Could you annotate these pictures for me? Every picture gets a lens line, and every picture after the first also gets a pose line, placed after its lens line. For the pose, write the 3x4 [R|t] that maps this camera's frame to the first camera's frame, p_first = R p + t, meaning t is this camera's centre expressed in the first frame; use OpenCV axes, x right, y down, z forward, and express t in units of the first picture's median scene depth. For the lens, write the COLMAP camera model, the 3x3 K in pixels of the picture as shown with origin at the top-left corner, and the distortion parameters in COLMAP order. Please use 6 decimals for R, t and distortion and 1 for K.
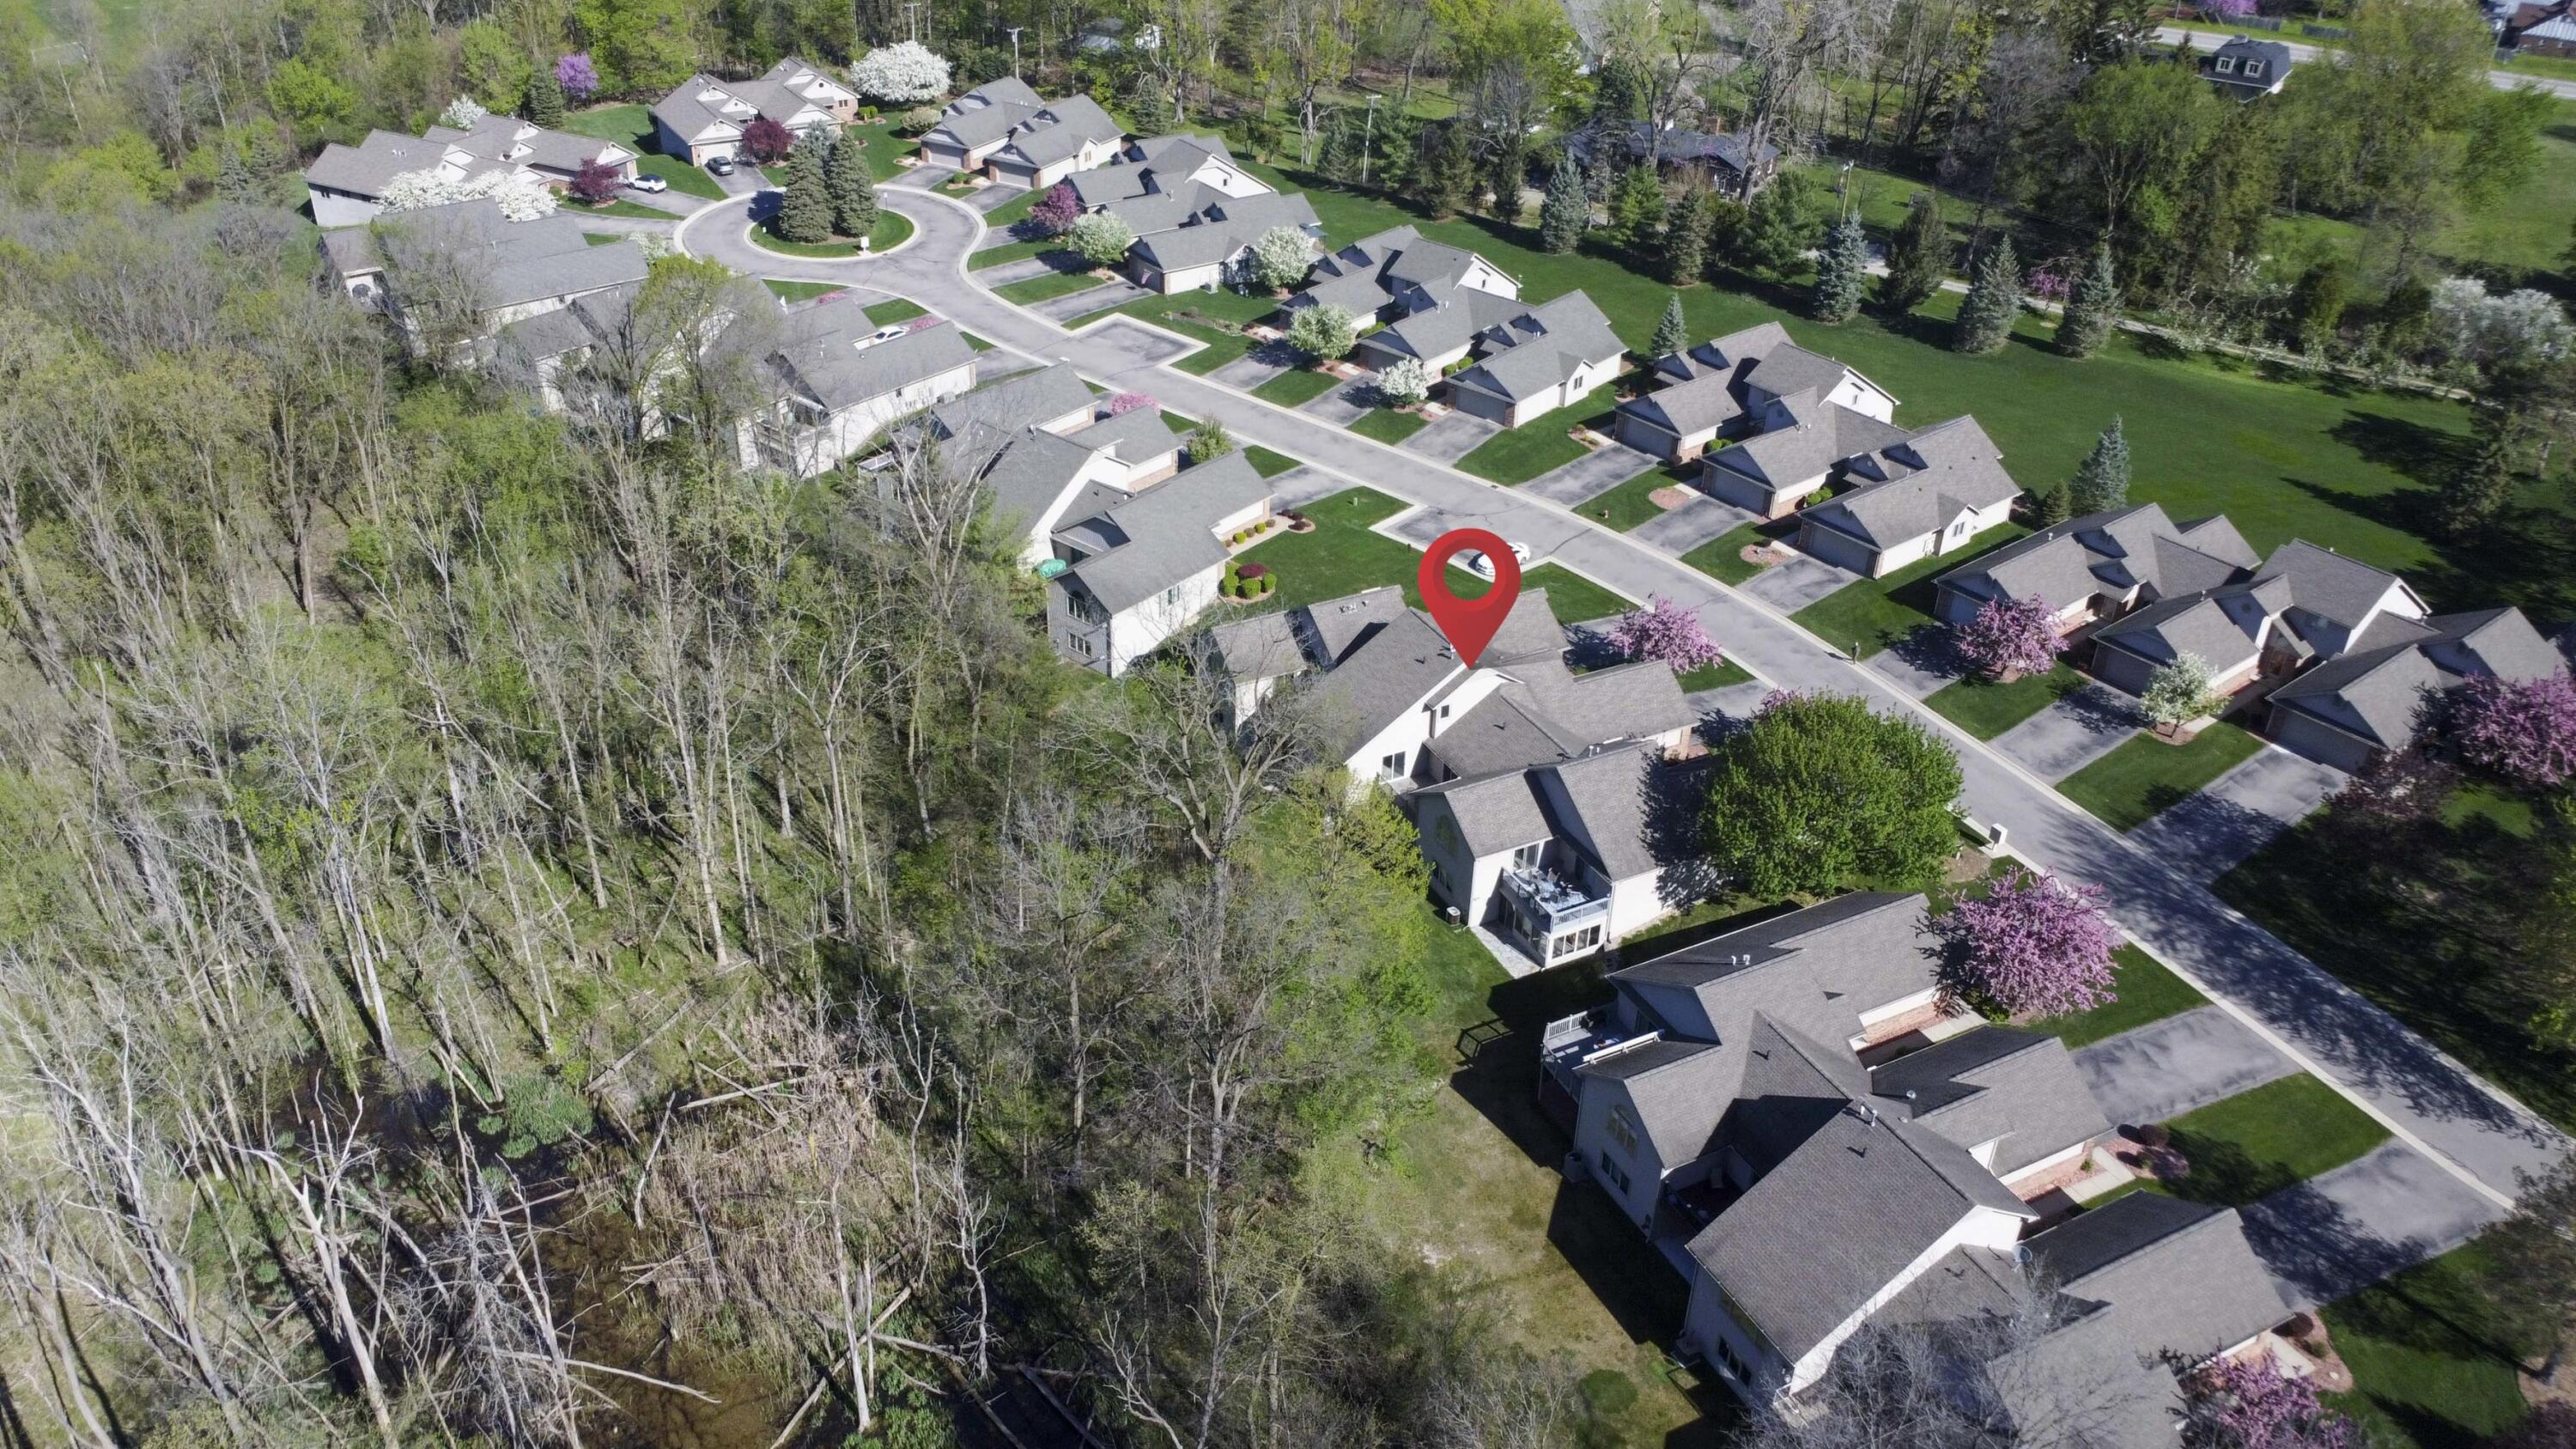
lens RADIAL K [[1914.2, 0, 1291.3], [0, 1914.2, 731.0], [0, 0, 1]] dist [0.007148, -0.009040]
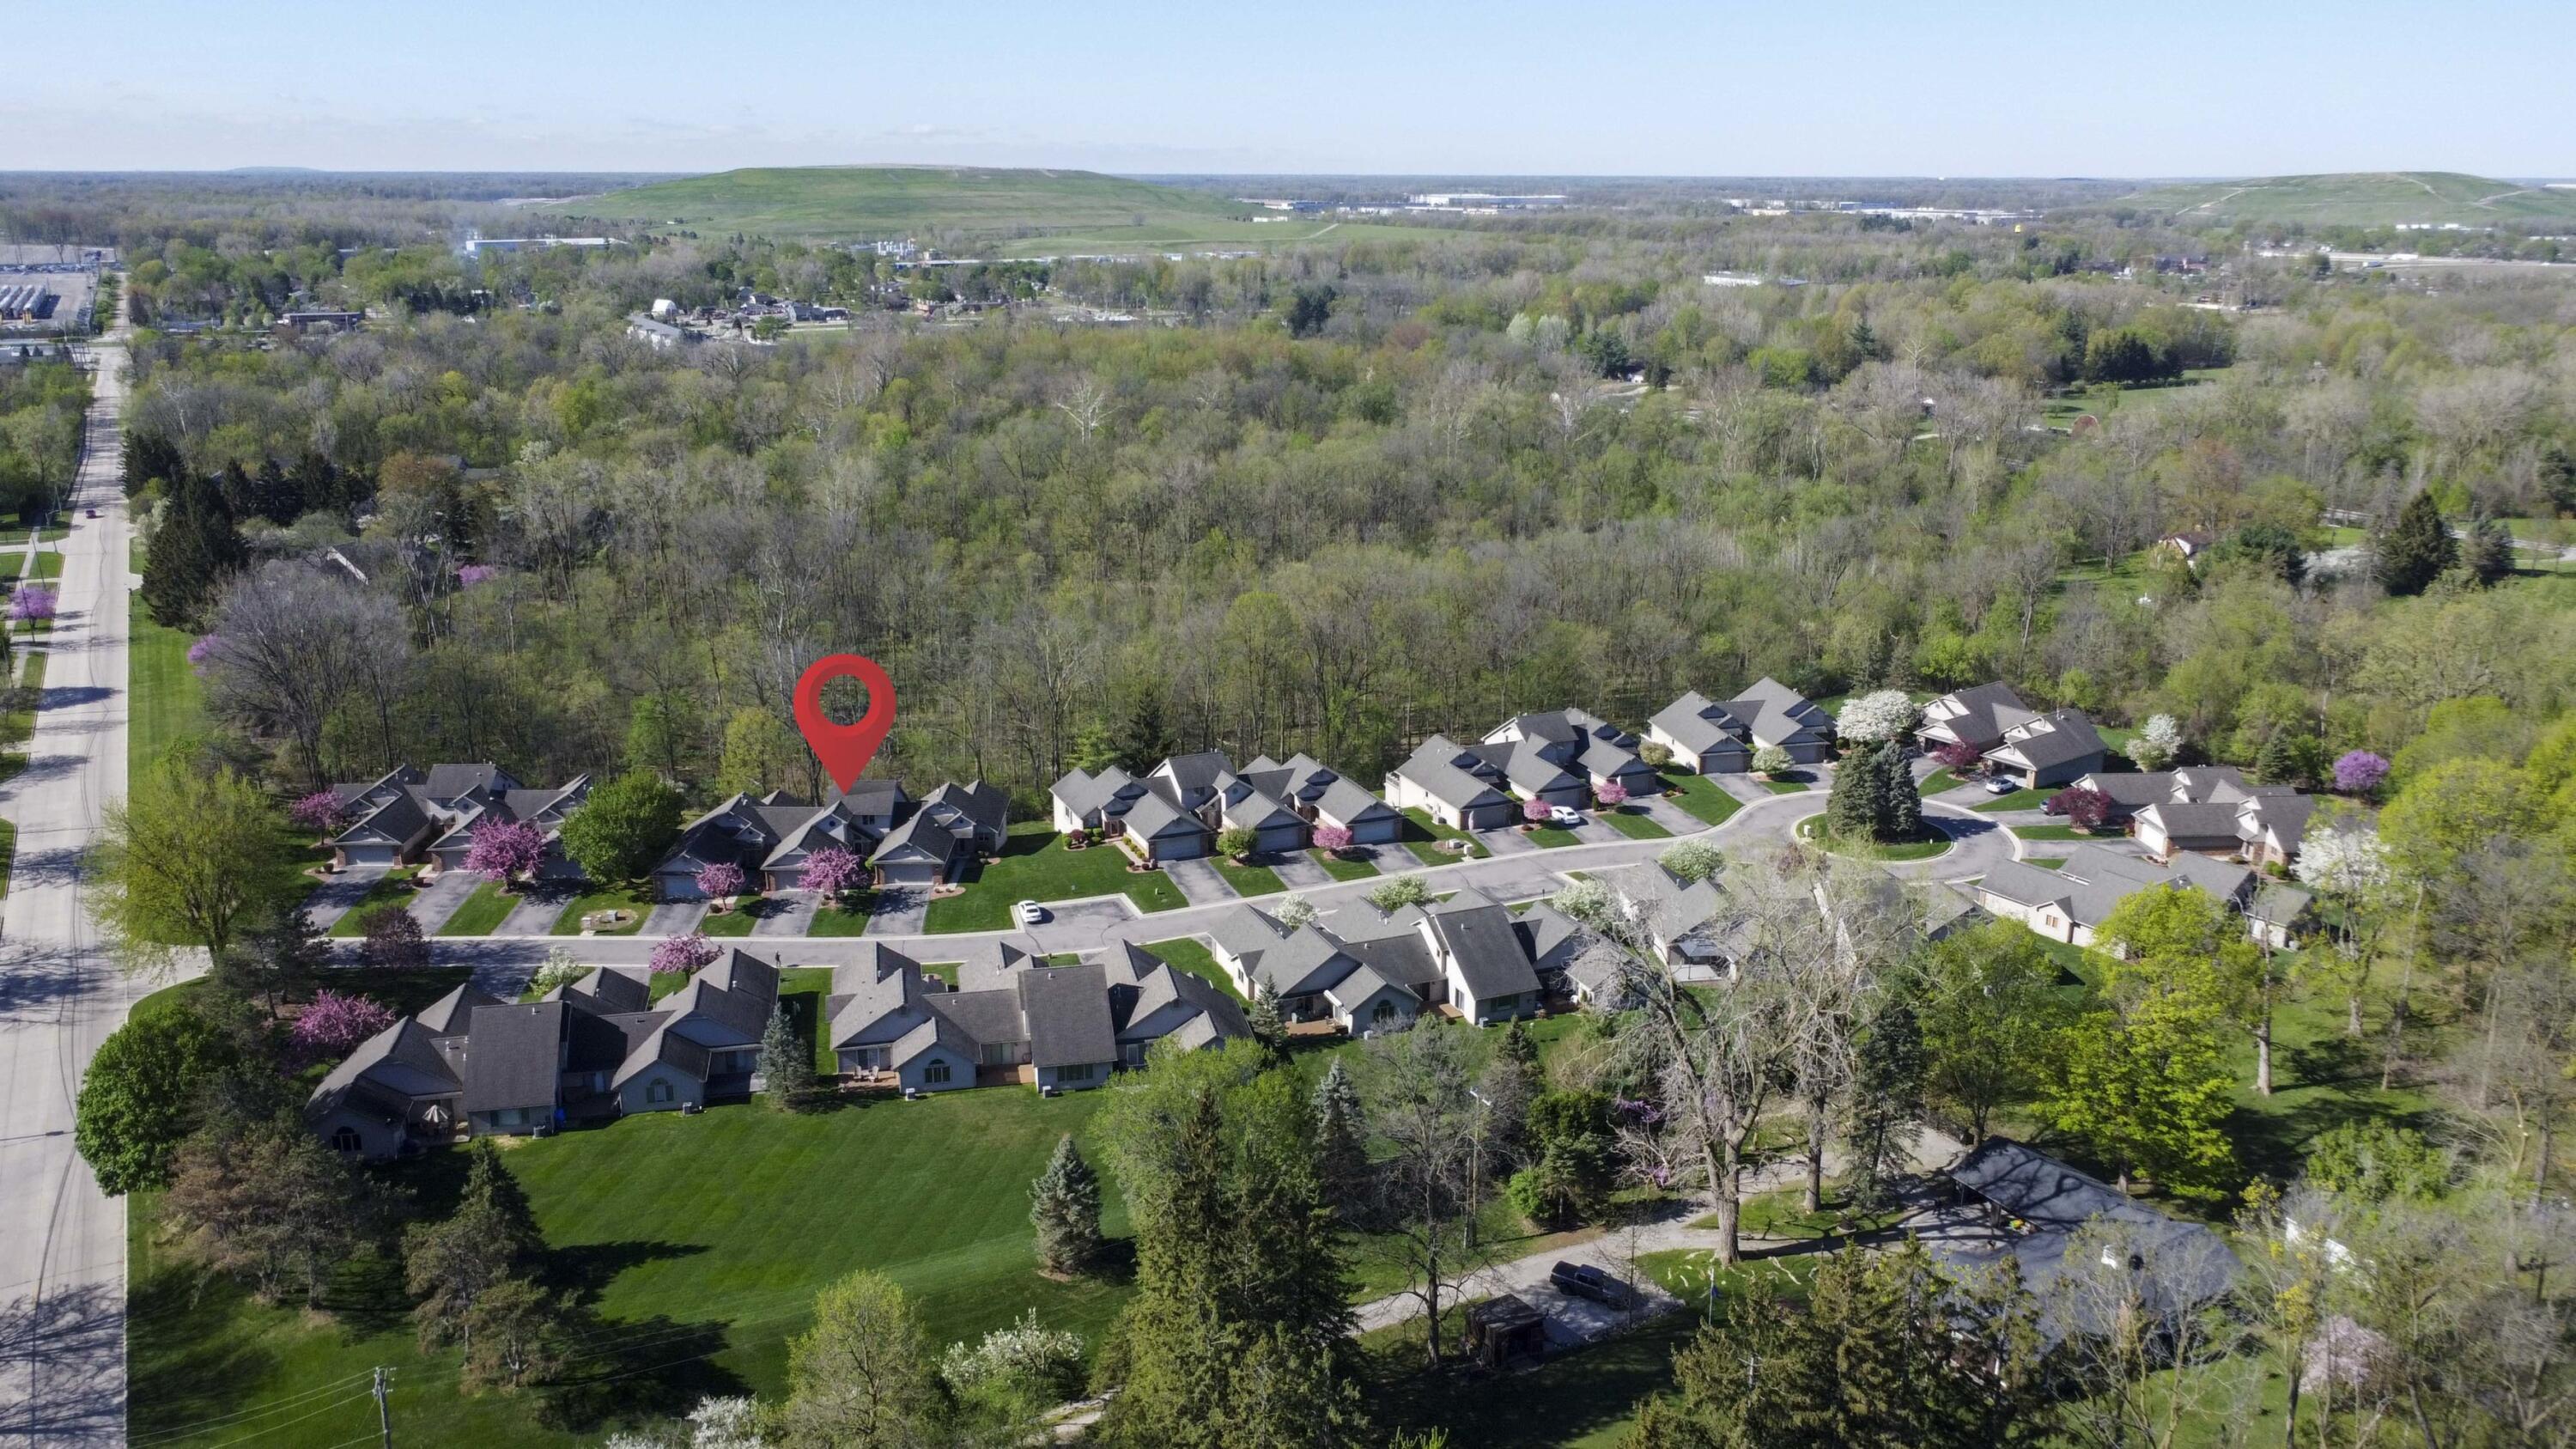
lens RADIAL K [[1914.2, 0, 1279.9], [0, 1914.2, 730.6], [0, 0, 1]] dist [0.007148, -0.009040]
pose [[-0.444694, 0.226907, -0.866465, 1.512046], [-0.490594, 0.747656, 0.447580, -1.128617], [0.749376, 0.624118, -0.221159, 1.699194]]
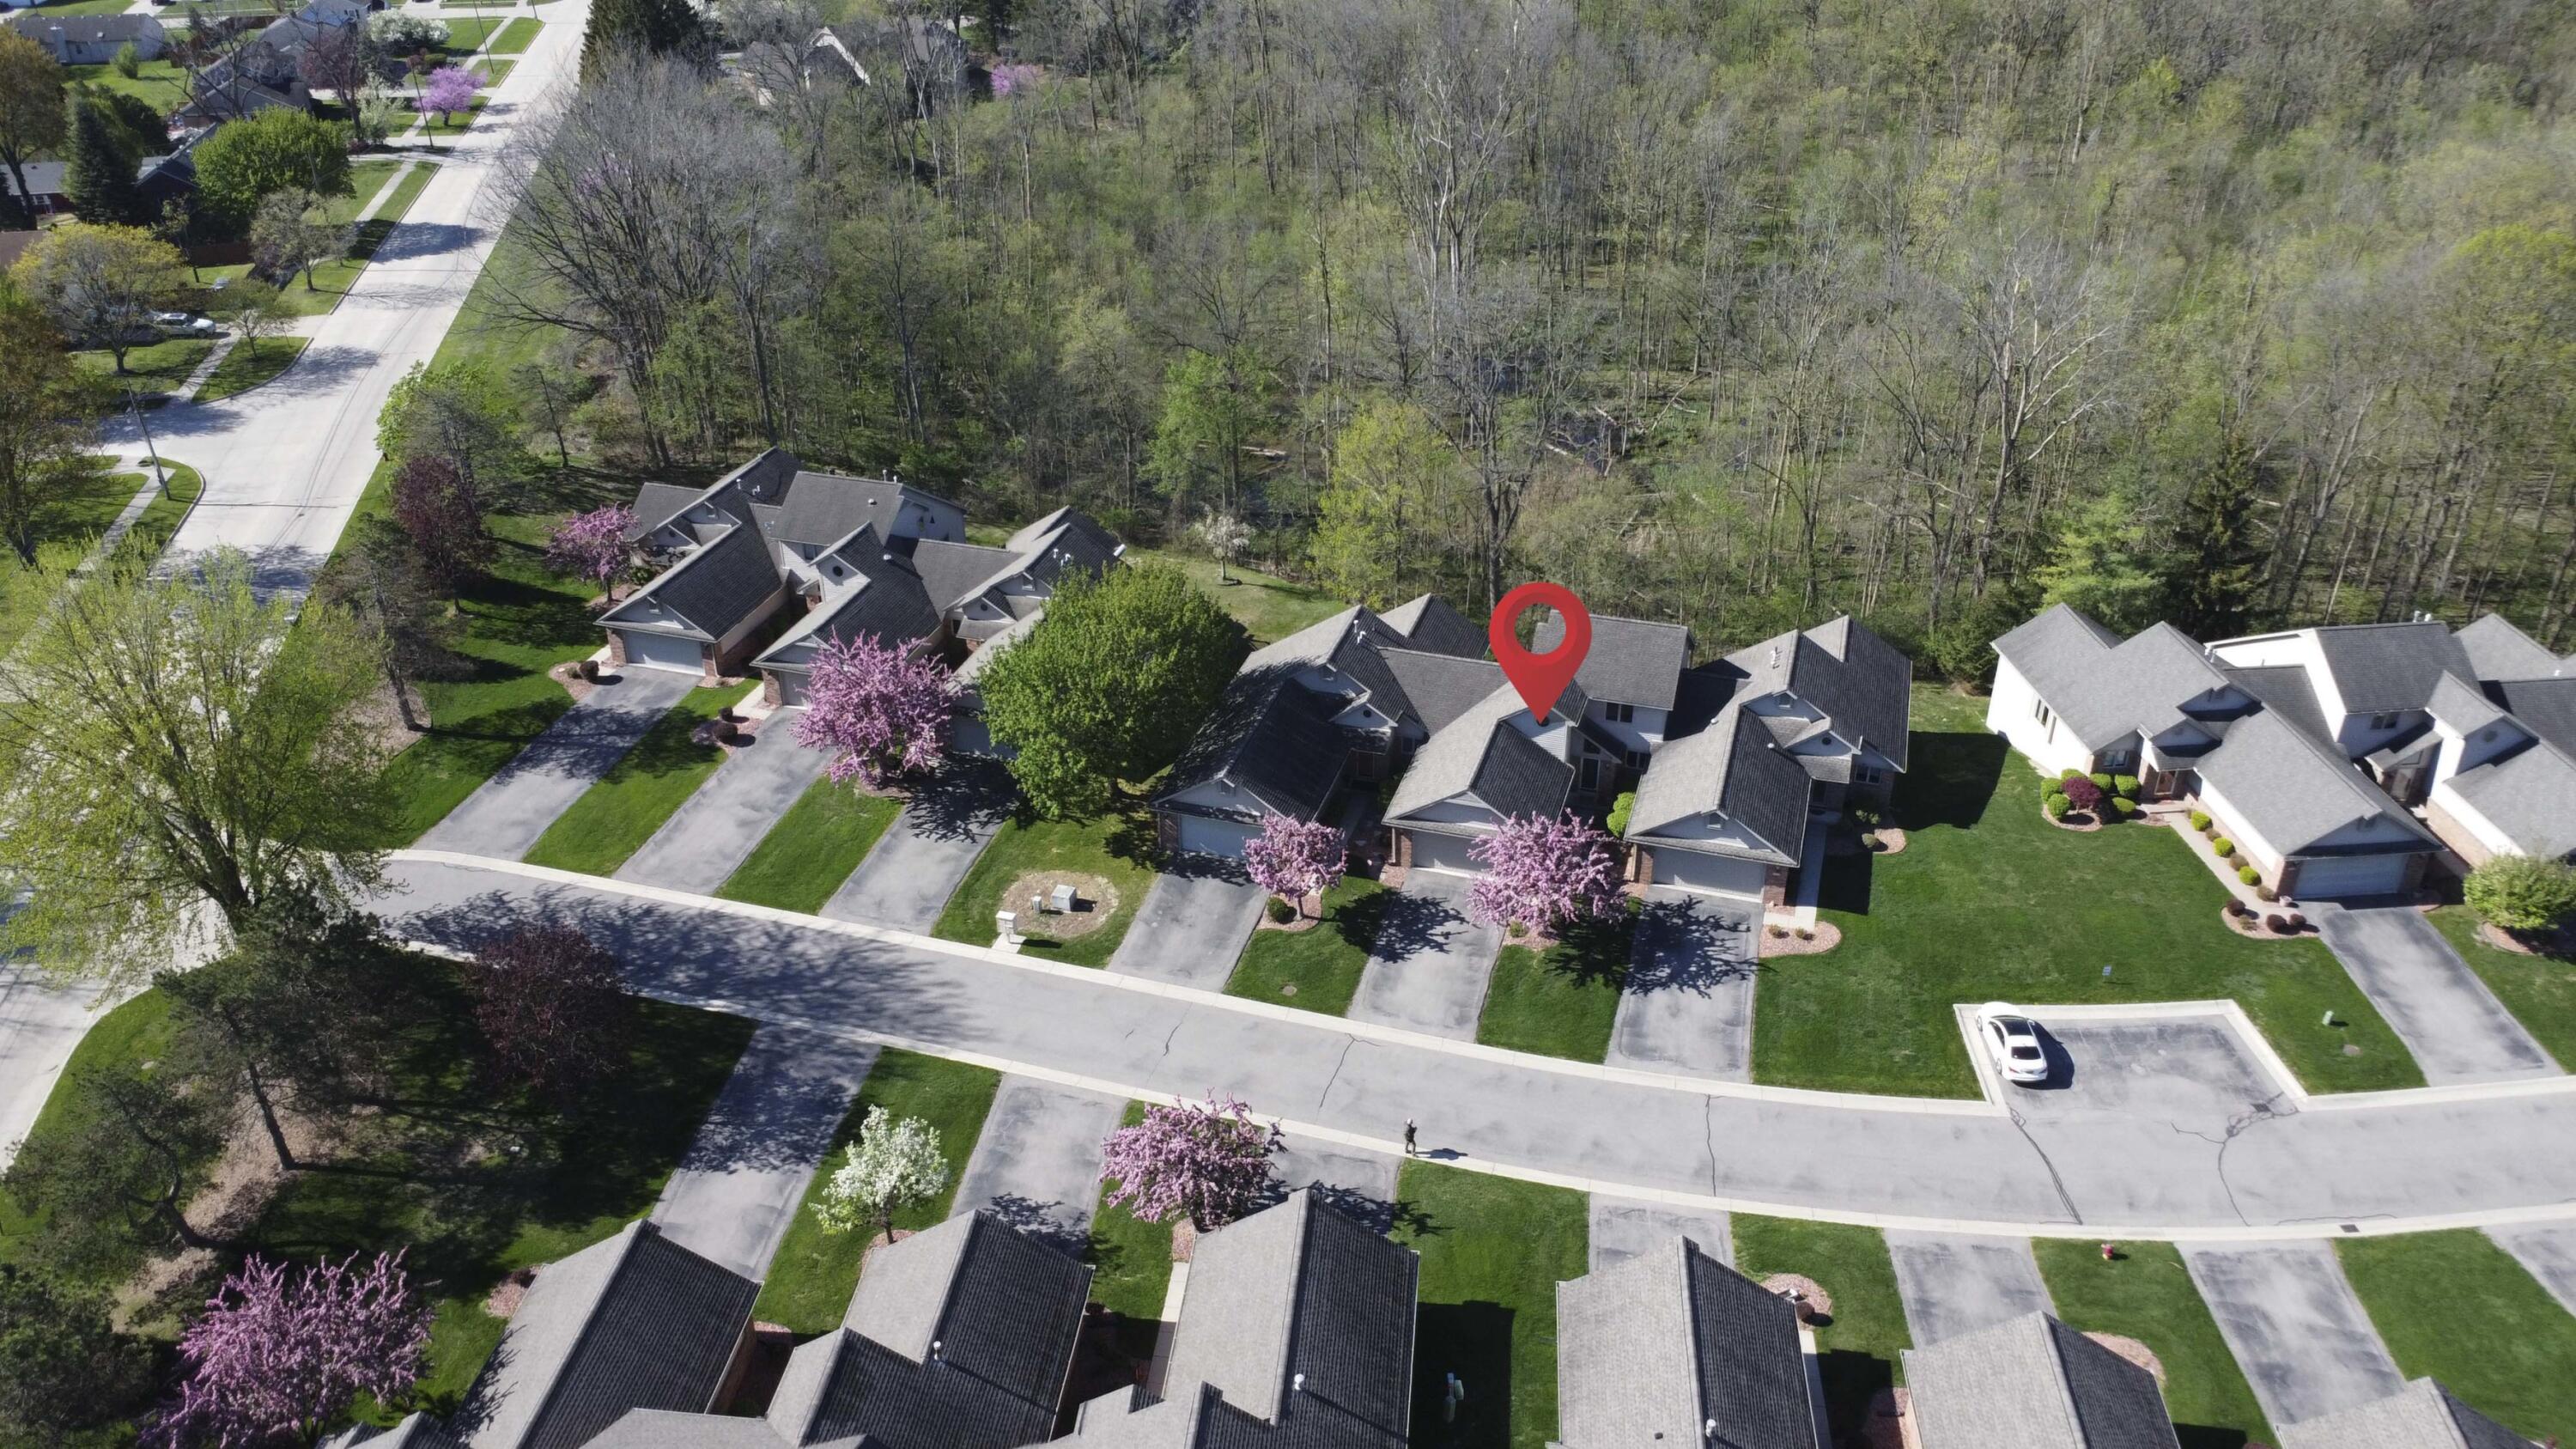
lens RADIAL K [[1914.2, 0, 1287.5], [0, 1914.2, 739.2], [0, 0, 1]] dist [0.007148, -0.009040]
pose [[-0.700272, 0.345320, -0.624798, 0.733001], [-0.387450, 0.551248, 0.738923, -0.596184], [0.599584, 0.759526, -0.252229, 1.177678]]
